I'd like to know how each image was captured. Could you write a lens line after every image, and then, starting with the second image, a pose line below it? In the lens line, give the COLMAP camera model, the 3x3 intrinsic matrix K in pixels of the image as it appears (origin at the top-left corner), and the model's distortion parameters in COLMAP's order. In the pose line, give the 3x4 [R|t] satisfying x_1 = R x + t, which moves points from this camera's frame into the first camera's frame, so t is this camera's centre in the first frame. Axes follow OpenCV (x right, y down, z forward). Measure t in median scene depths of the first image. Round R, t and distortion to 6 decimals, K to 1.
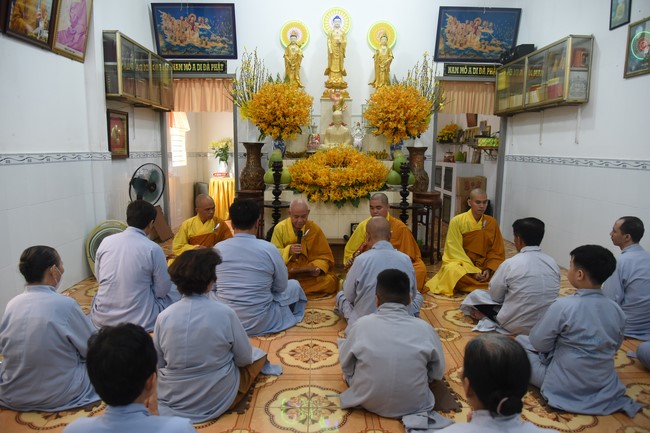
lens RADIAL K [[441.8, 0, 325.0], [0, 441.8, 216.5], [0, 0, 1]] dist [-0.026351, 0.000143]
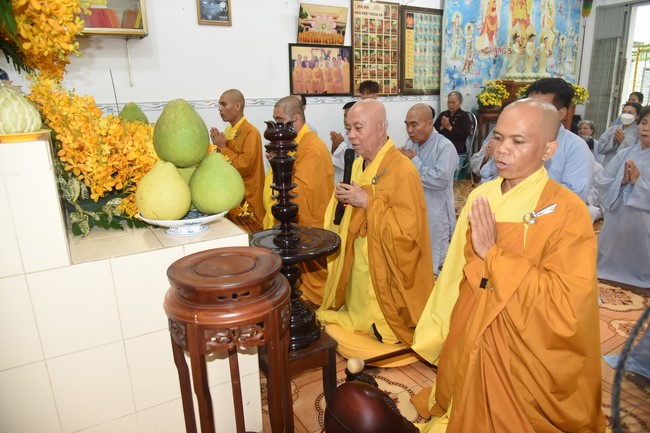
lens RADIAL K [[441.8, 0, 325.0], [0, 441.8, 216.5], [0, 0, 1]] dist [-0.026351, 0.000143]
pose [[-0.493221, -0.227768, 0.839556, -0.349049], [0.150000, 0.928389, 0.339990, -0.133135], [-0.856874, 0.293624, -0.423736, 0.913999]]
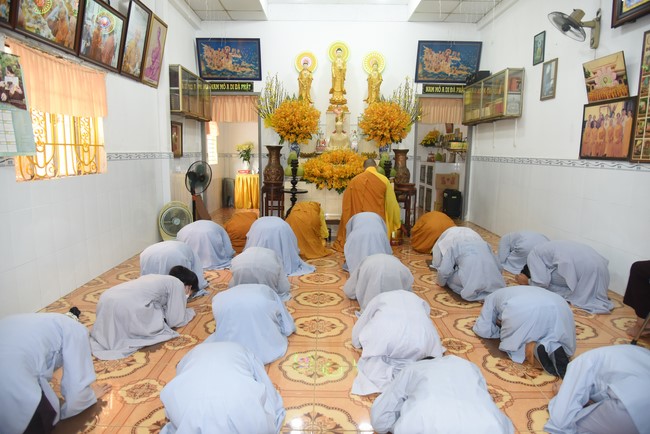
lens RADIAL K [[457.7, 0, 325.0], [0, 457.7, 217.0], [0, 0, 1]] dist [-0.000372, 0.000238]
pose [[0.999907, 0.003577, -0.013167, 0.005124], [-0.003696, 0.999952, -0.009043, 0.053922], [0.013134, 0.009091, 0.999872, -0.344515]]
